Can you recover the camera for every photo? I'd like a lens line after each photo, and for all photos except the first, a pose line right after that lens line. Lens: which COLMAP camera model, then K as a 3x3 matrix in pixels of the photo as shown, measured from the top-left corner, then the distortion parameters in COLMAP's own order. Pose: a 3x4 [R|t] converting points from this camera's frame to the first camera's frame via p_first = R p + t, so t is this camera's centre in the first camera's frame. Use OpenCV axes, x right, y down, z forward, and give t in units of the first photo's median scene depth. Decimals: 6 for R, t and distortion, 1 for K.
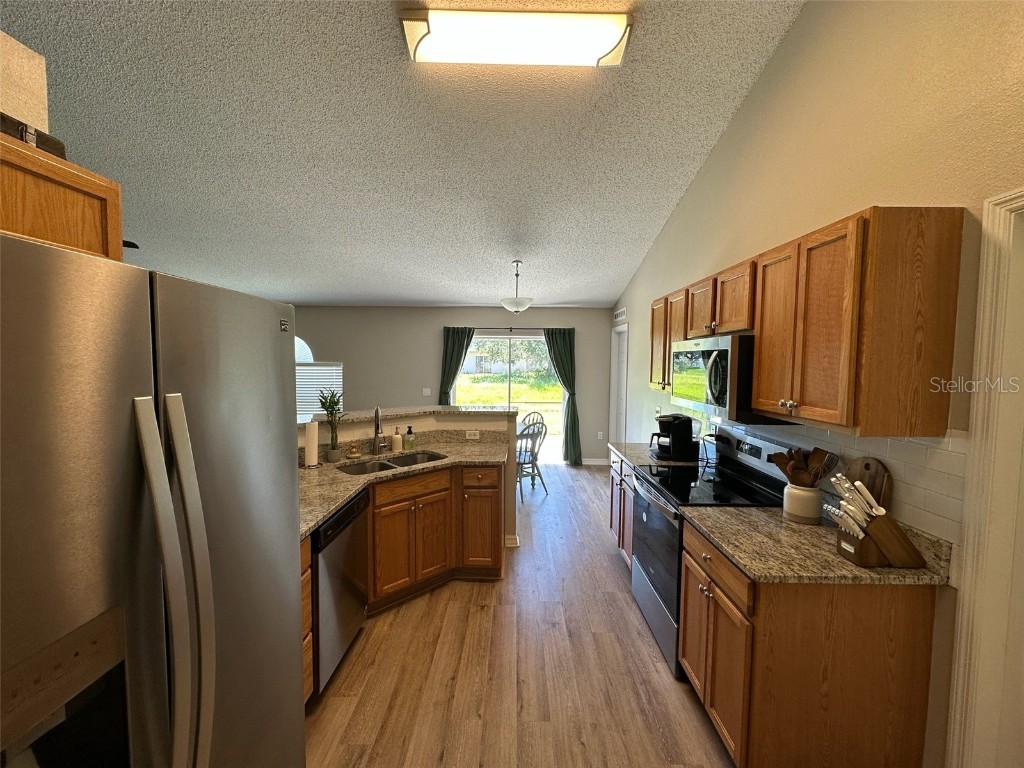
lens RADIAL K [[407.3, 0, 511.4], [0, 407.3, 381.8], [0, 0, 1]] dist [-0.003455, 0.000408]
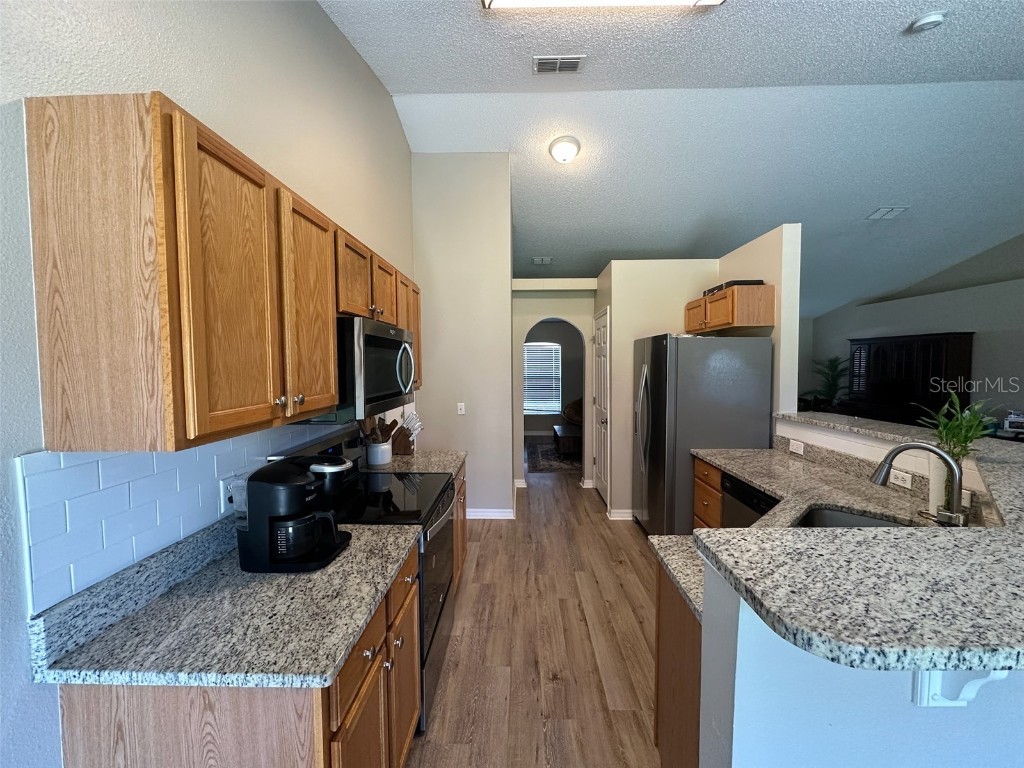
lens RADIAL K [[407.3, 0, 511.4], [0, 407.3, 381.8], [0, 0, 1]] dist [-0.003455, 0.000408]
pose [[-0.999896, -0.004346, 0.013761, 0.164028], [-0.002956, 0.995038, 0.099456, -0.062013], [-0.014125, 0.099405, -0.994947, 1.571377]]
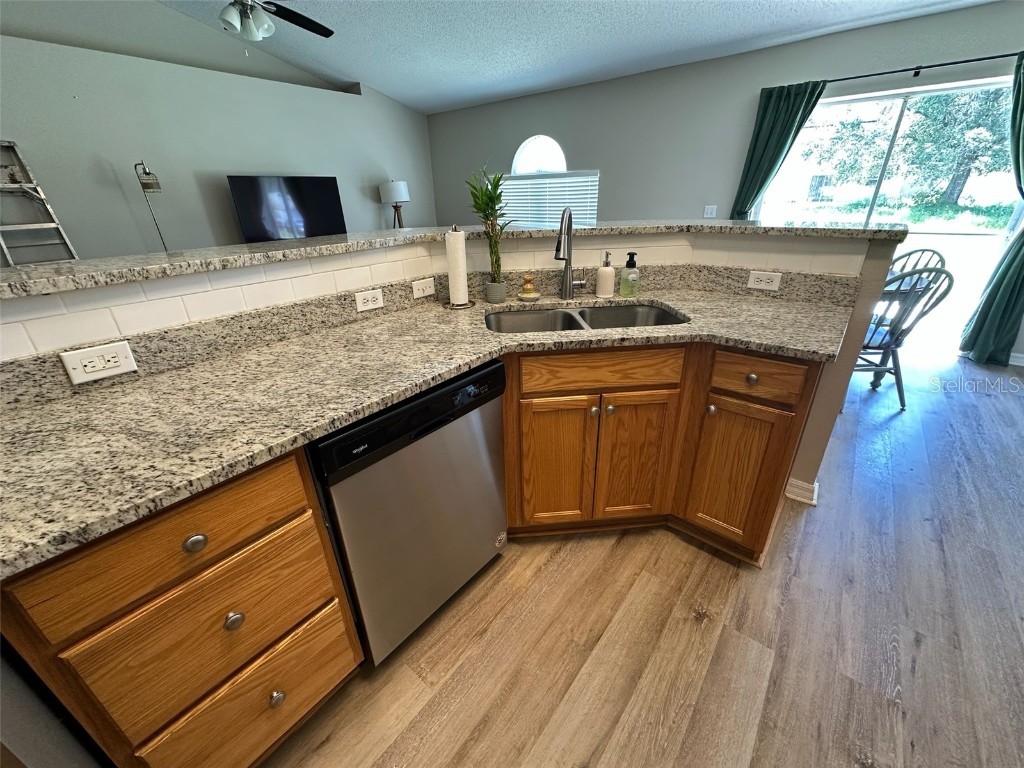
lens RADIAL K [[407.3, 0, 511.4], [0, 407.3, 381.8], [0, 0, 1]] dist [-0.003455, 0.000408]
pose [[0.780944, 0.236393, -0.578138, -0.027726], [-0.001510, 0.926325, 0.376722, 0.075631], [0.624599, -0.293326, 0.723765, 0.537096]]
